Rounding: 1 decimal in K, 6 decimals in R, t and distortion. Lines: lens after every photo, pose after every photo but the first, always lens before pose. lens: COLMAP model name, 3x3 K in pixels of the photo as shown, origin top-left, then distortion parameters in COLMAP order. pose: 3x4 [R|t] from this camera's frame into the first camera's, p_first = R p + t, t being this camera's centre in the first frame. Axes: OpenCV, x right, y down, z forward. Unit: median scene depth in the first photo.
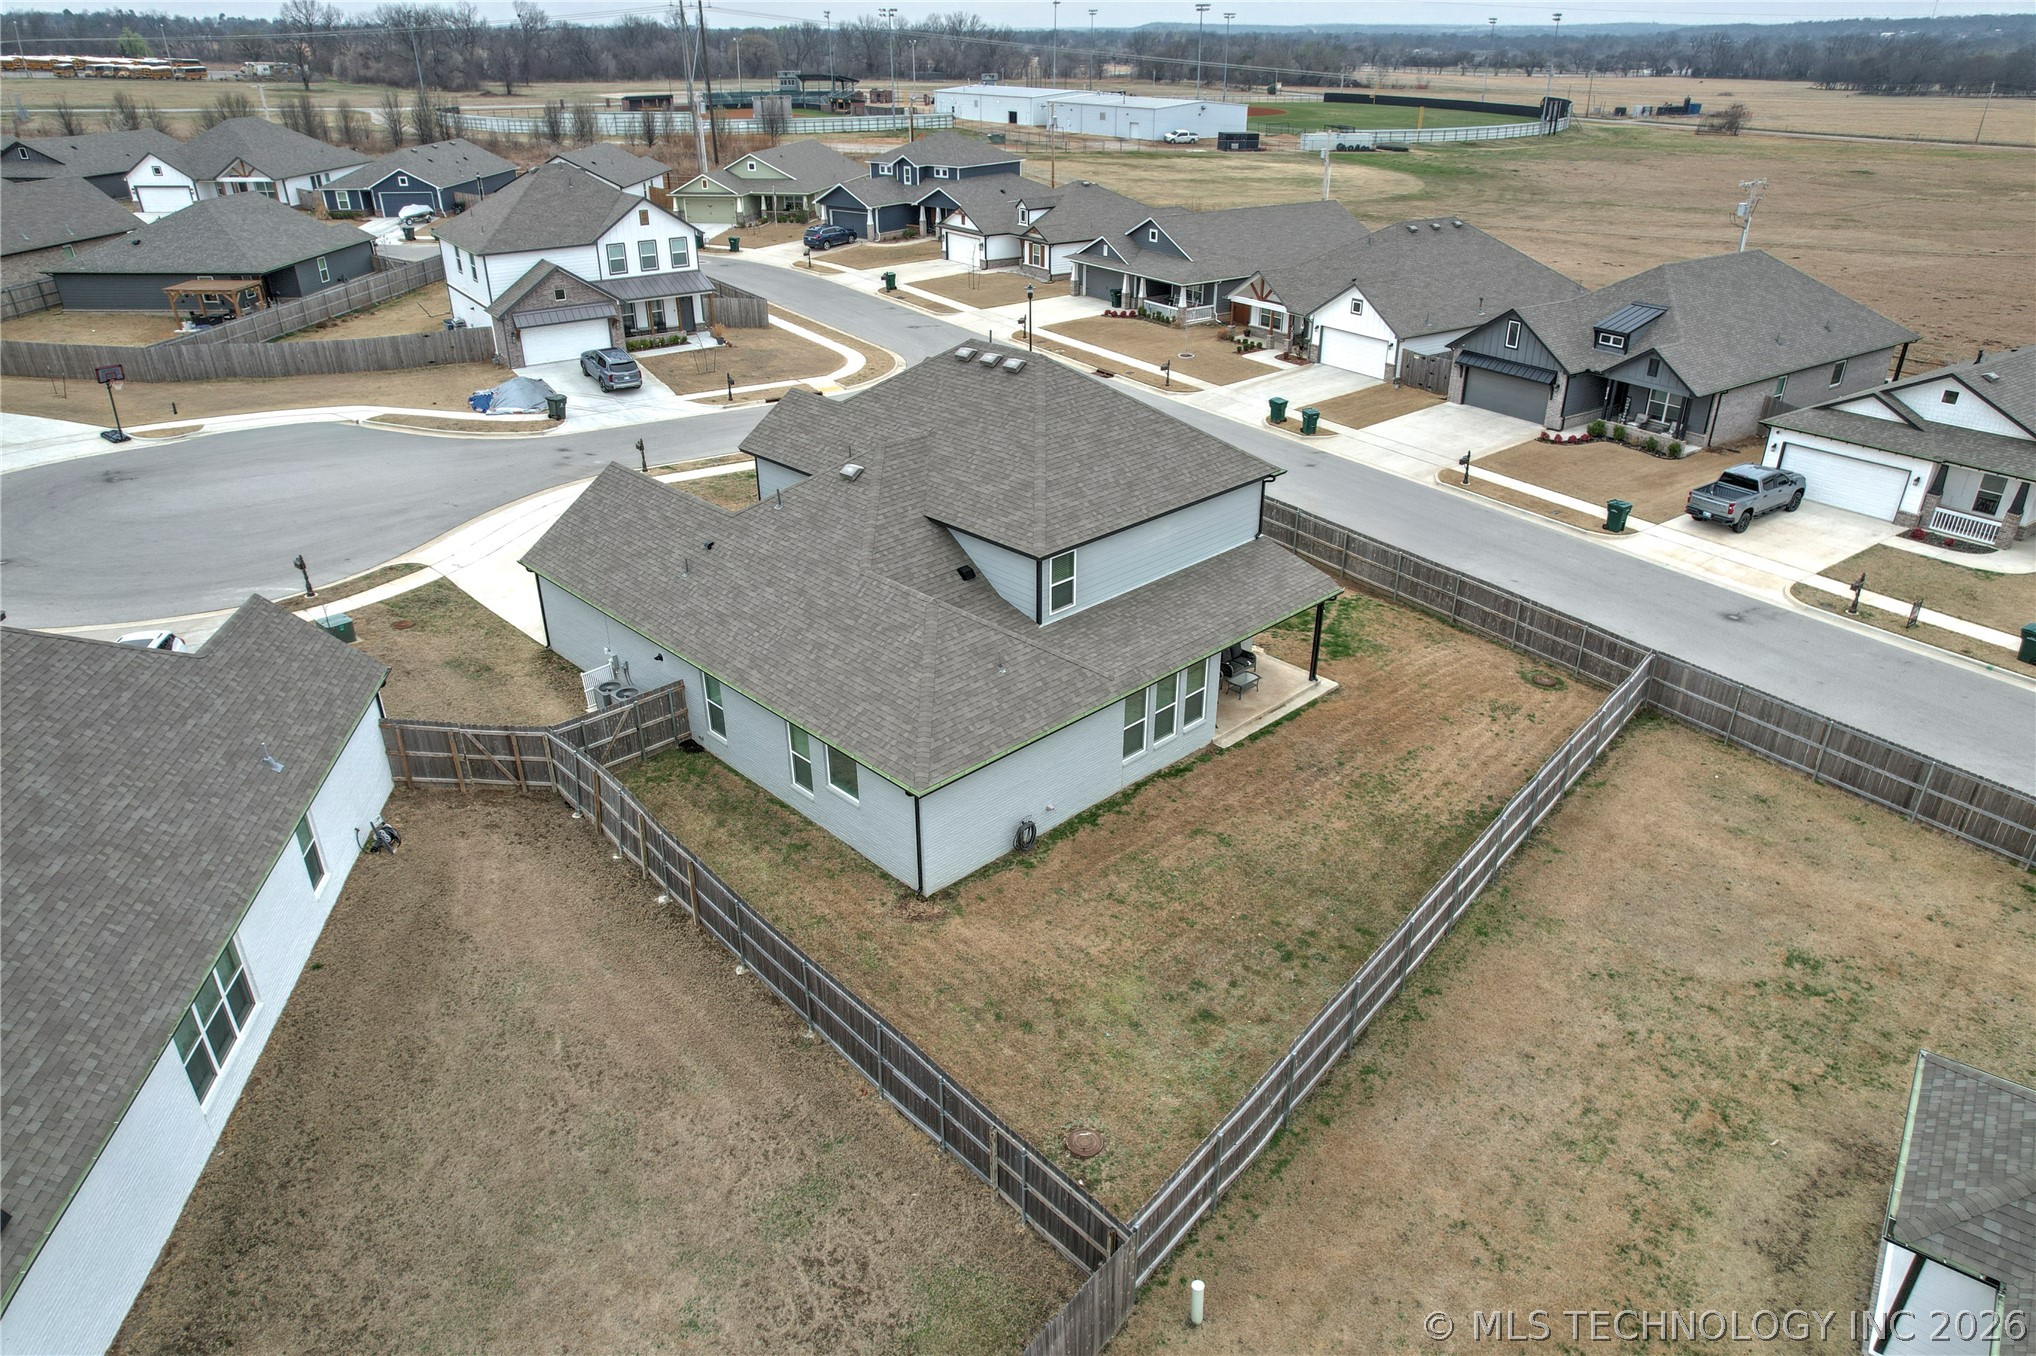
lens RADIAL K [[1306.0, 0, 1015.8], [0, 1306.0, 680.7], [0, 0, 1]] dist [-0.075904, 0.066009]
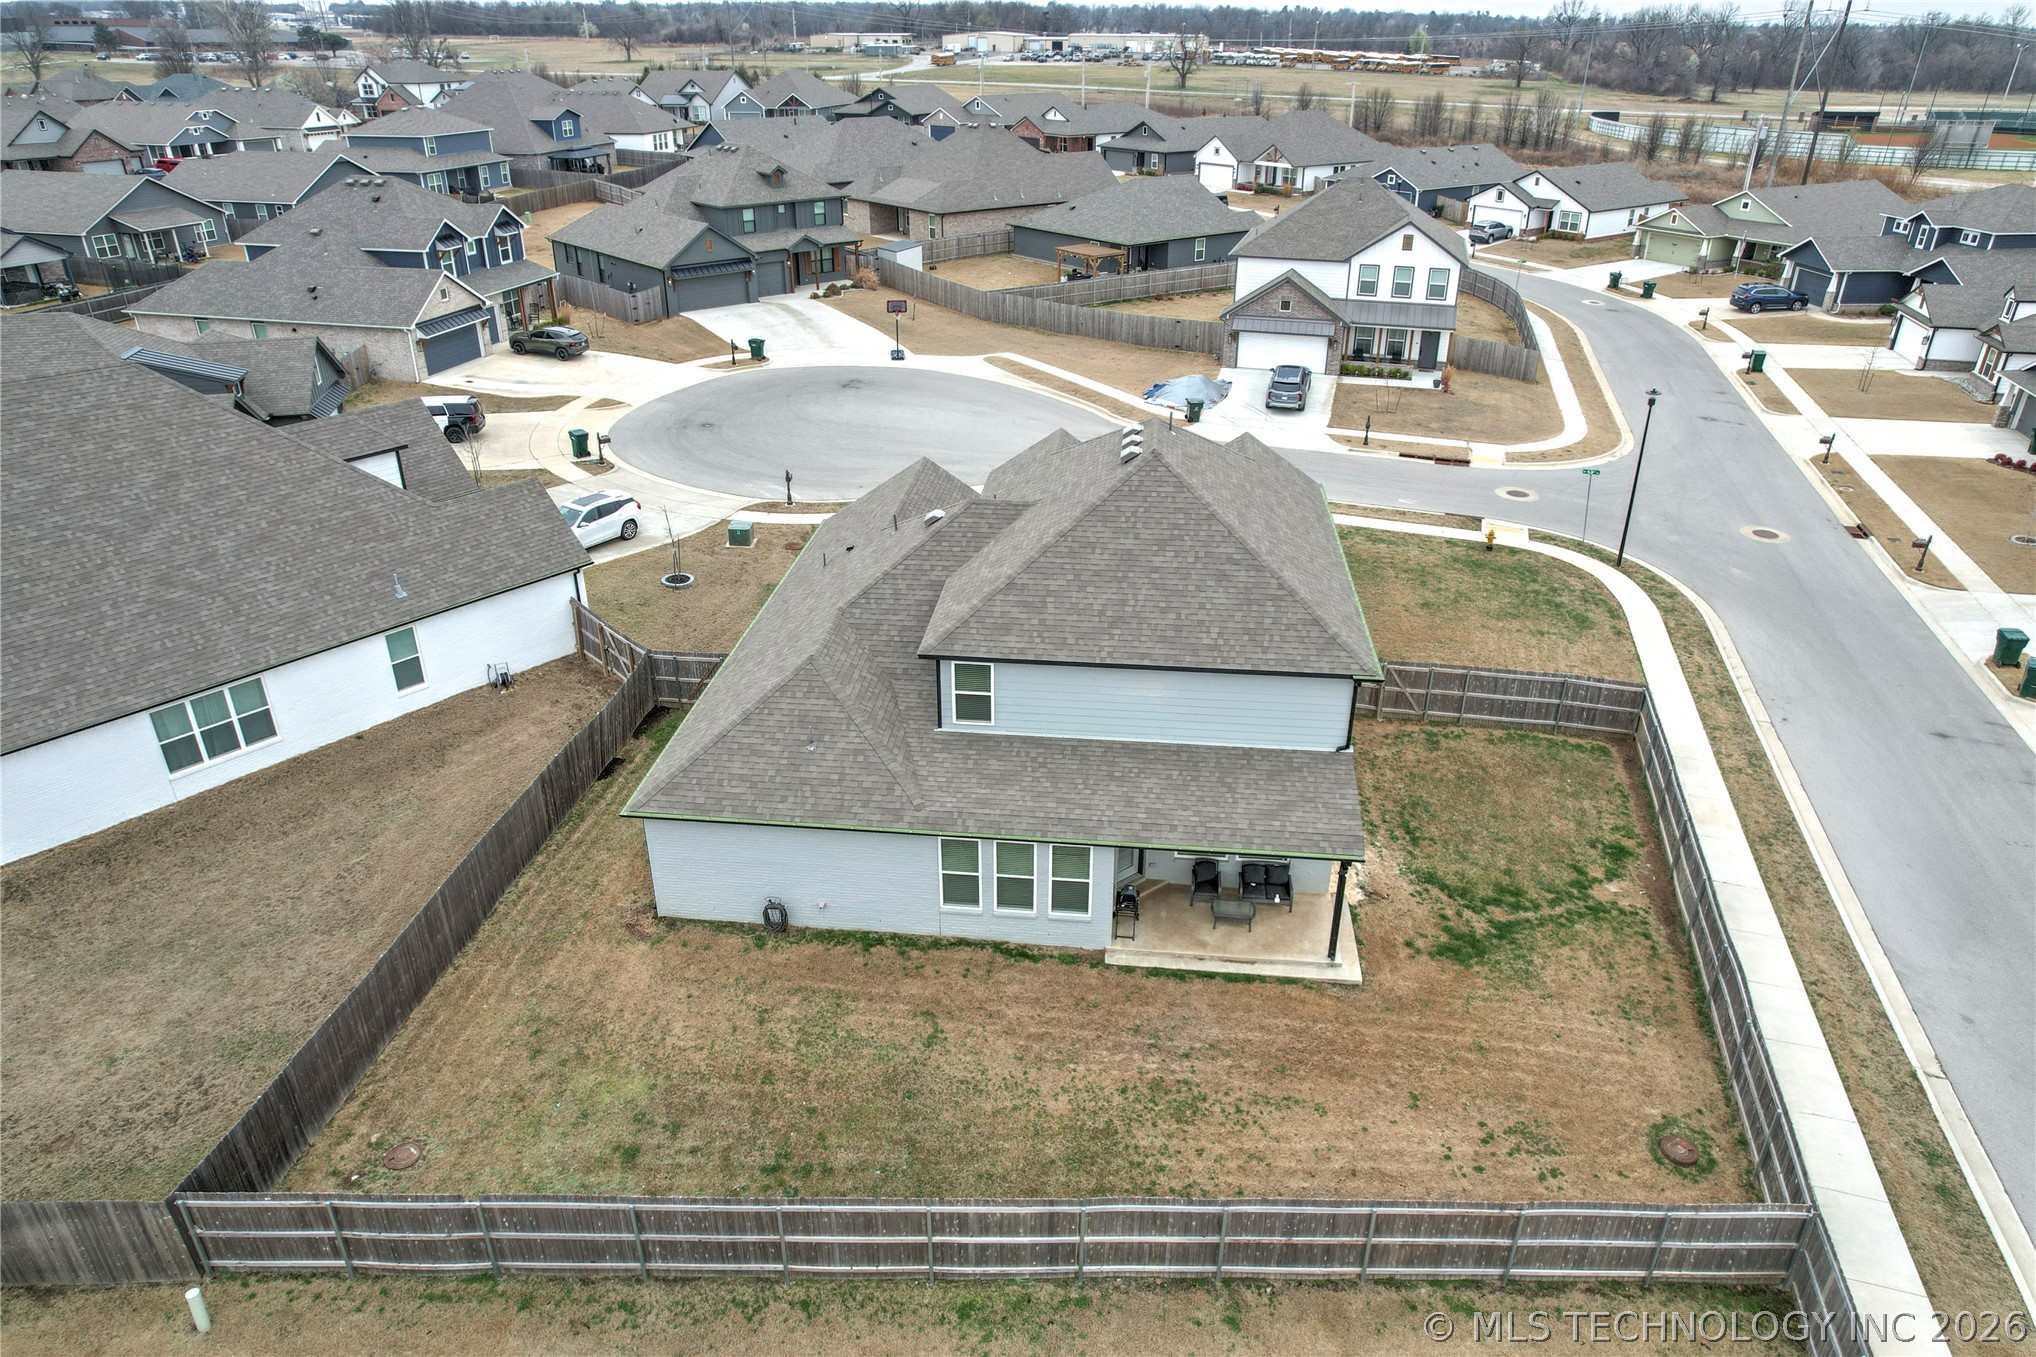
lens RADIAL K [[1306.0, 0, 1015.8], [0, 1306.0, 681.2], [0, 0, 1]] dist [-0.075904, 0.066009]
pose [[0.640137, 0.350163, -0.683820, 0.304032], [-0.349097, 0.925468, 0.147107, -0.103457], [0.684365, 0.144551, 0.714667, 0.177503]]
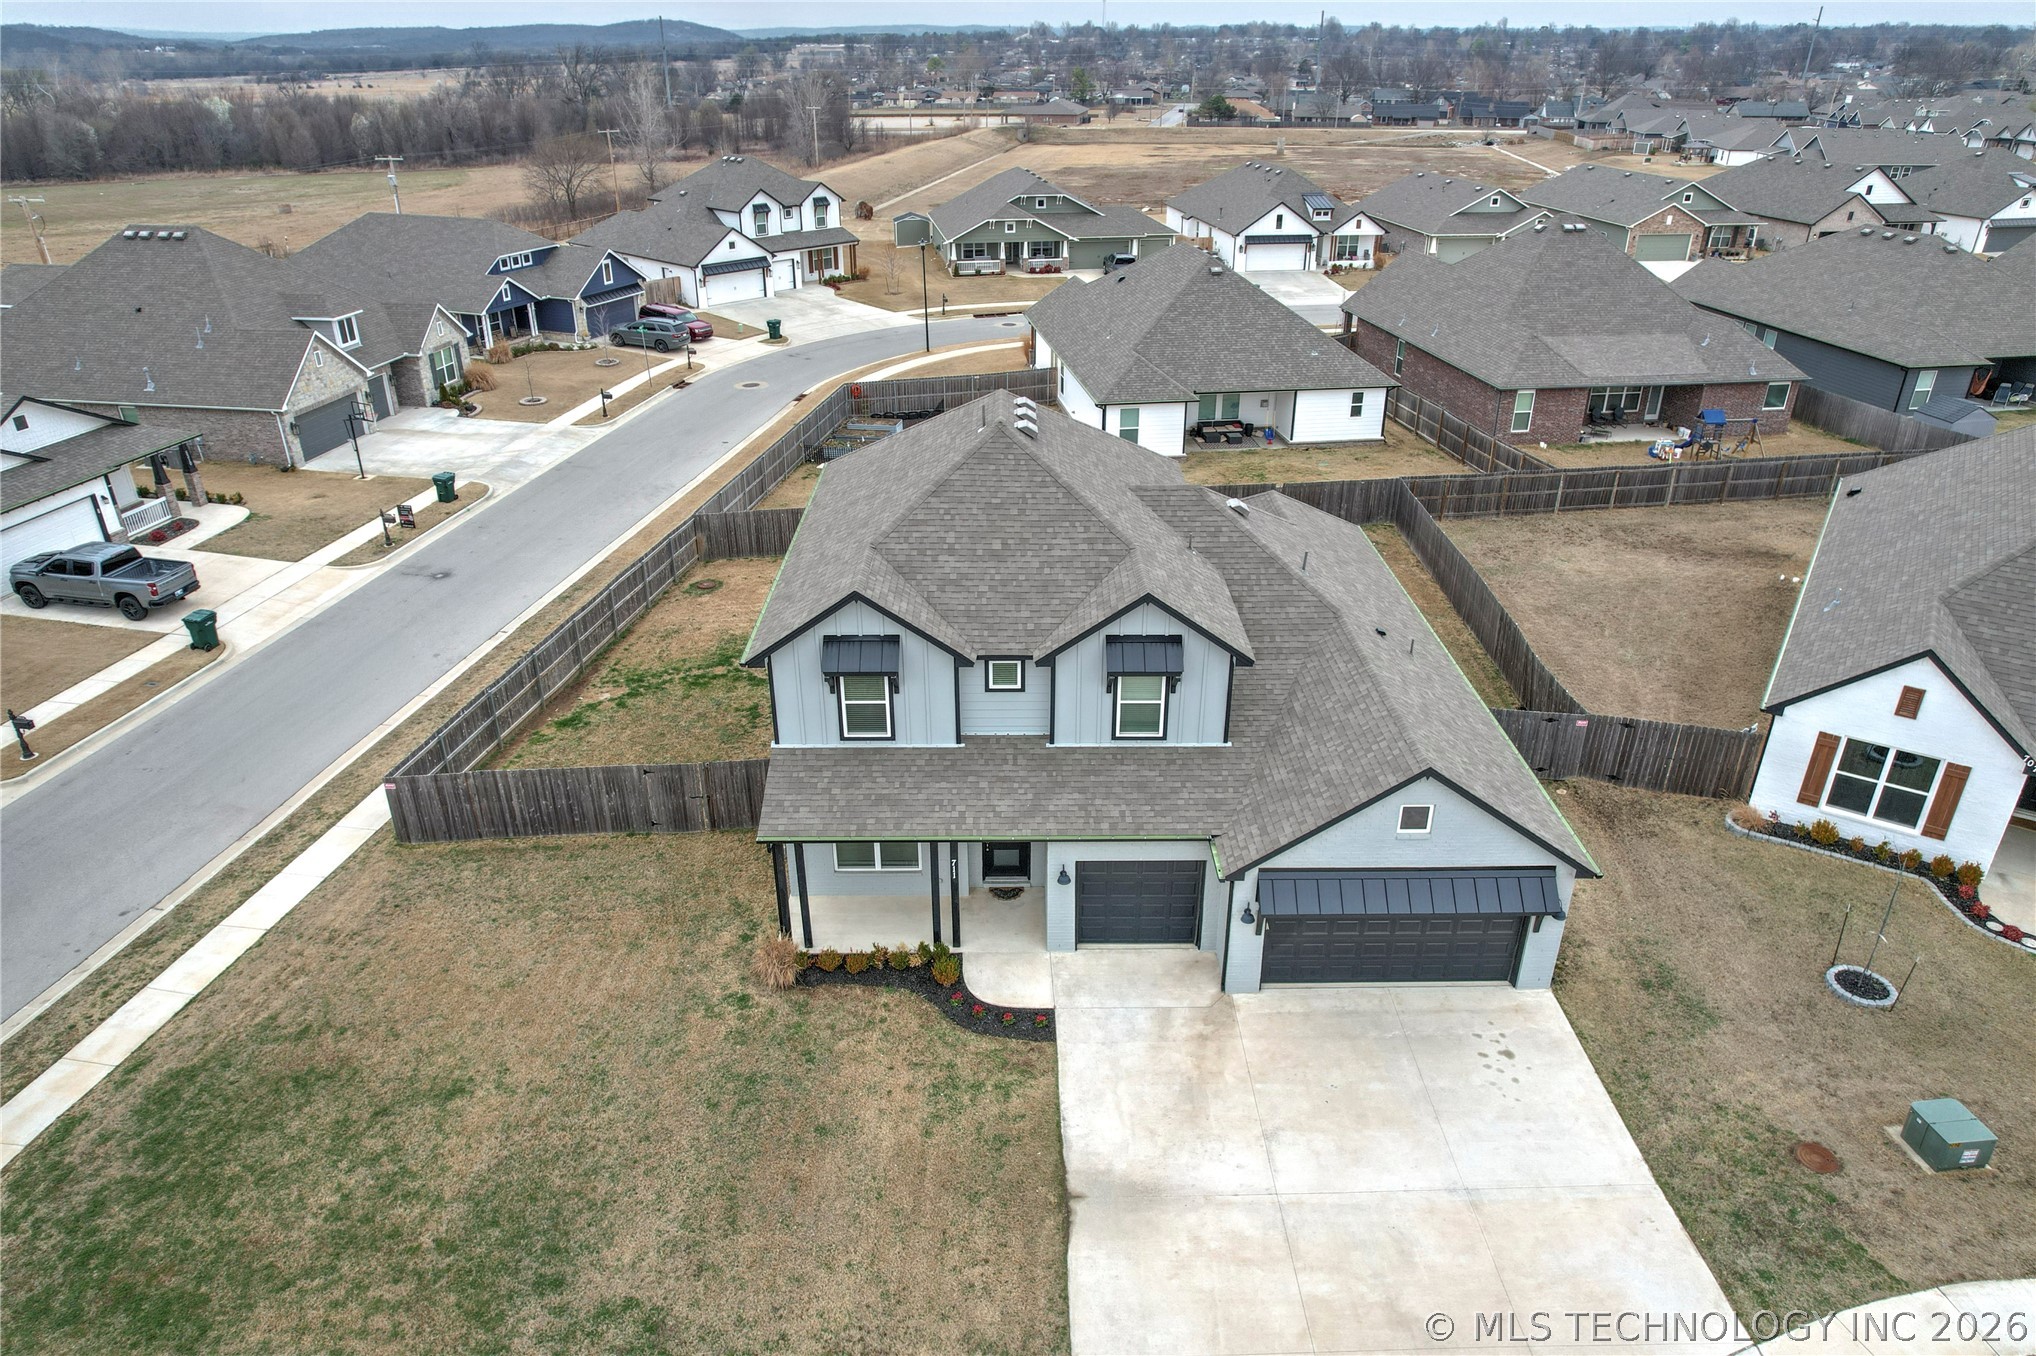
lens RADIAL K [[1306.0, 0, 1015.8], [0, 1306.0, 680.7], [0, 0, 1]] dist [-0.075904, 0.066009]
pose [[-0.721022, -0.306172, 0.621600, -0.295518], [0.317195, 0.651727, 0.688940, -0.363161], [-0.616048, 0.693909, -0.372793, 0.736288]]
